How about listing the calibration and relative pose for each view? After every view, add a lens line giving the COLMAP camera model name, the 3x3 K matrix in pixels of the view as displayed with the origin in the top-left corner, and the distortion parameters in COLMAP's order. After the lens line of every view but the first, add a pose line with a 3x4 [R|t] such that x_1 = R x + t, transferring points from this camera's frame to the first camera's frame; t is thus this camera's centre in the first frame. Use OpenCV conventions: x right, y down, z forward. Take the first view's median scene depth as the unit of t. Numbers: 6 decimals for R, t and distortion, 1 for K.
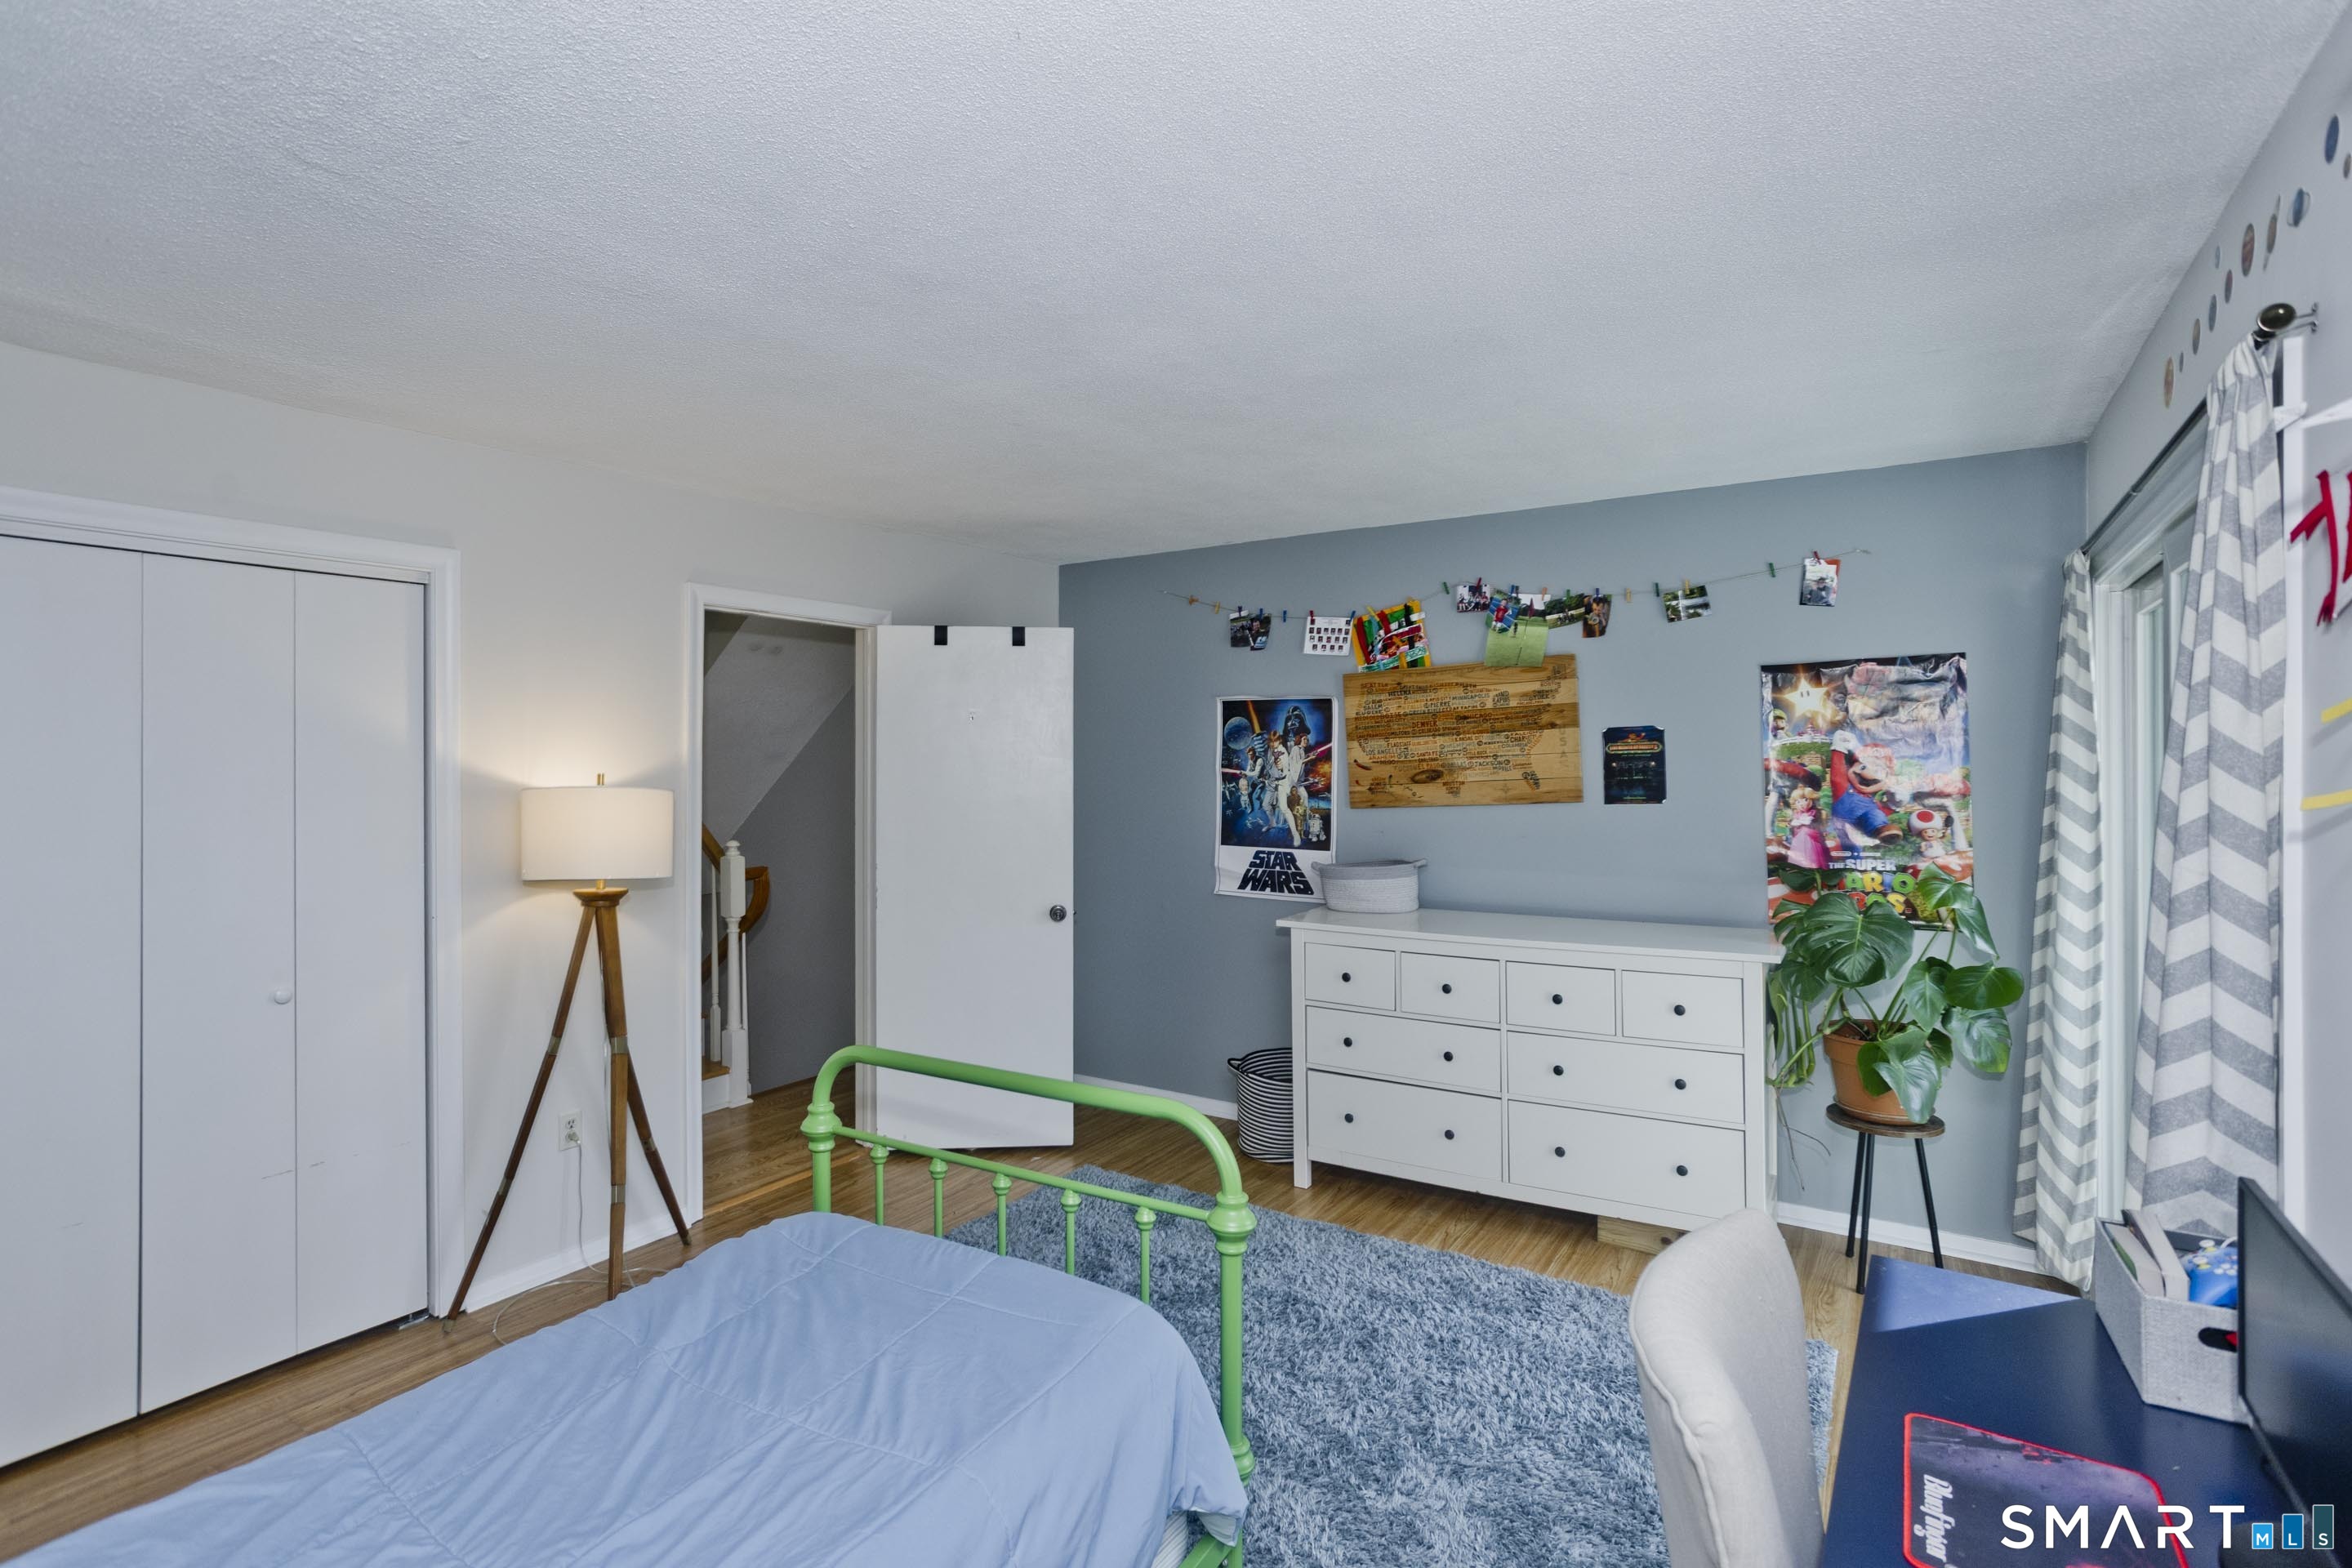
lens RADIAL K [[1156.6, 0, 1182.0], [0, 1156.6, 752.1], [0, 0, 1]] dist [-0.001624, 0.000213]
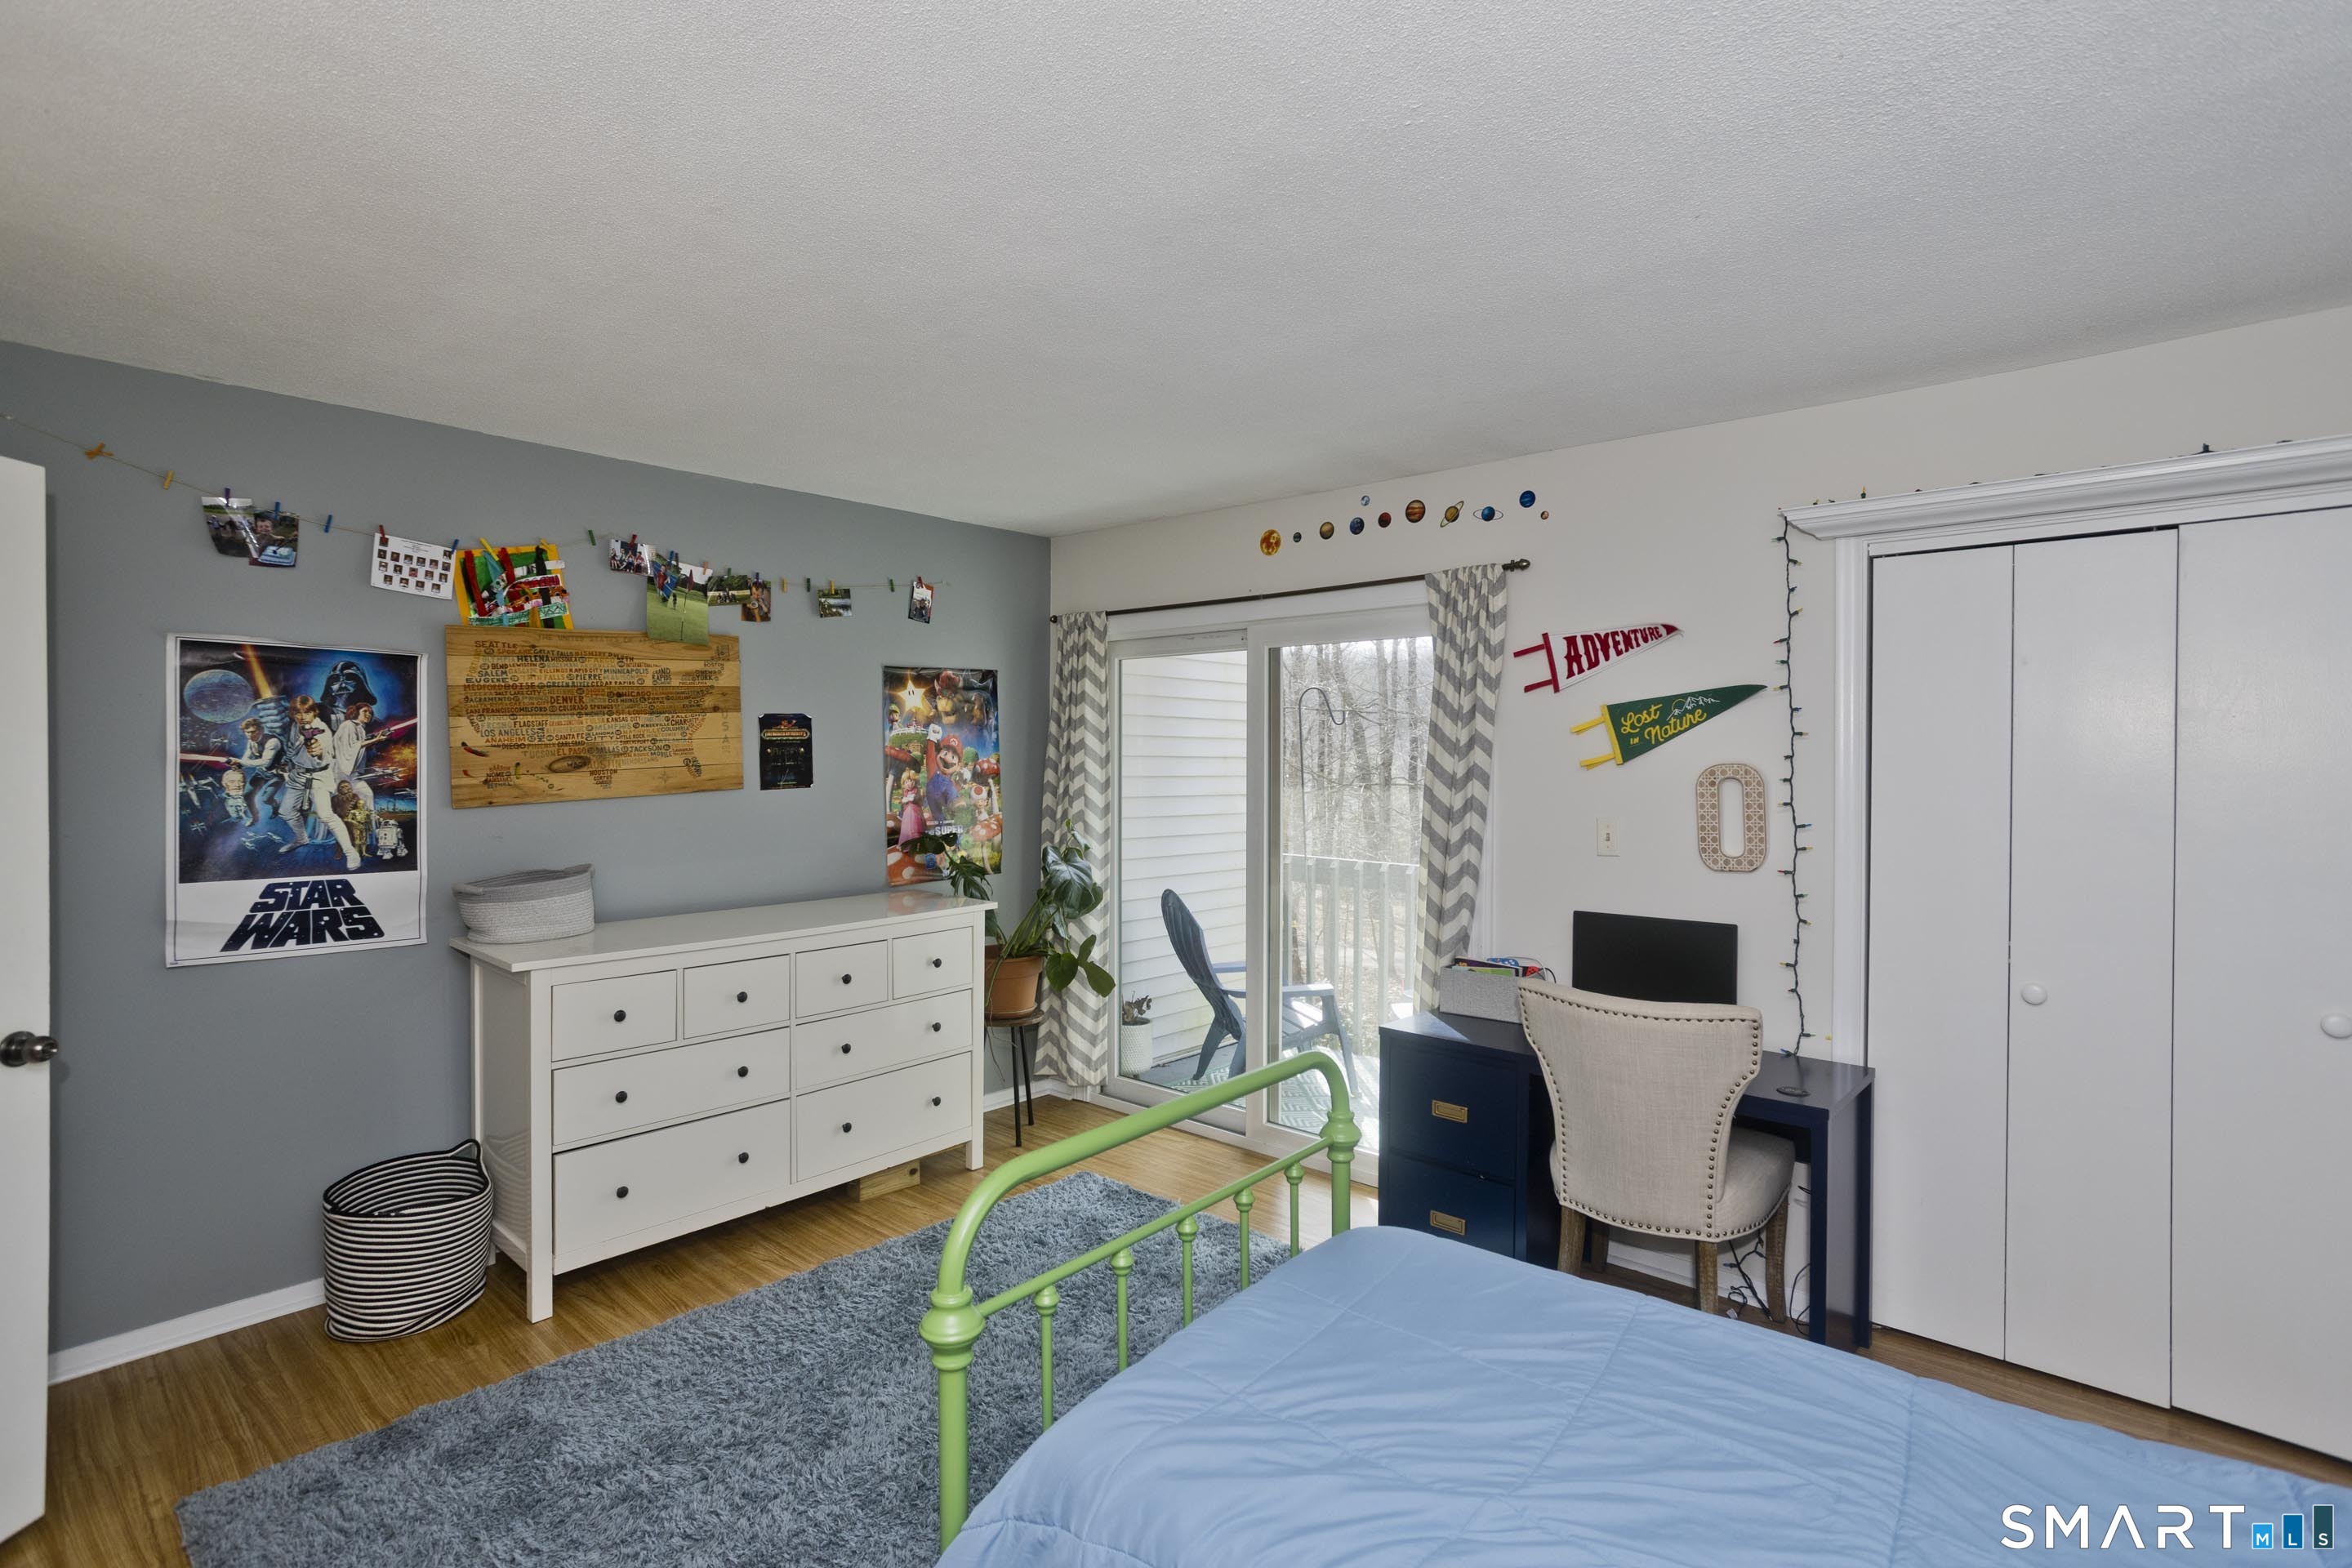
lens RADIAL K [[1156.6, 0, 1182.0], [0, 1156.6, 752.1], [0, 0, 1]] dist [-0.001624, 0.000213]
pose [[0.173060, 0.006180, 0.984892, -0.515538], [-0.009360, 0.999945, -0.004629, 0.012428], [-0.984867, -0.008418, 0.173108, 0.435720]]
